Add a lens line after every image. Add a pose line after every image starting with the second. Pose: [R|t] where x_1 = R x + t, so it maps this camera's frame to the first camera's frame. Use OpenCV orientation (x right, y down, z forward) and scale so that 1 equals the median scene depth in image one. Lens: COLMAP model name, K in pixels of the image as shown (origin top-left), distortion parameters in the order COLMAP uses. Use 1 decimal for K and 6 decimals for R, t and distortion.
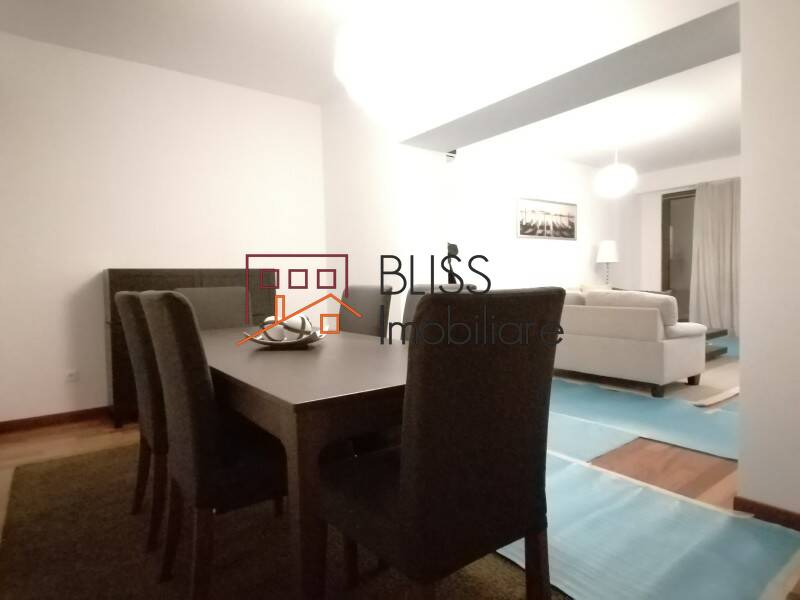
lens RADIAL K [[481.6, 0, 400.9], [0, 481.6, 299.6], [0, 0, 1]] dist [-0.002972, -0.000274]
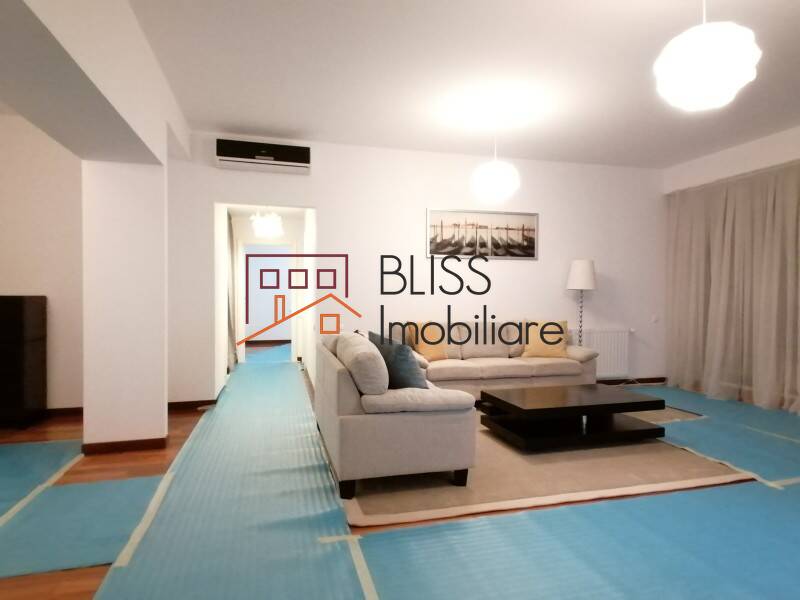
lens RADIAL K [[481.6, 0, 400.6], [0, 481.6, 299.8], [0, 0, 1]] dist [-0.002972, -0.000274]
pose [[0.927858, 0.030436, -0.371691, 0.472690], [-0.040063, 0.999031, -0.018205, -0.038119], [0.370777, 0.031783, 0.928178, 0.211324]]
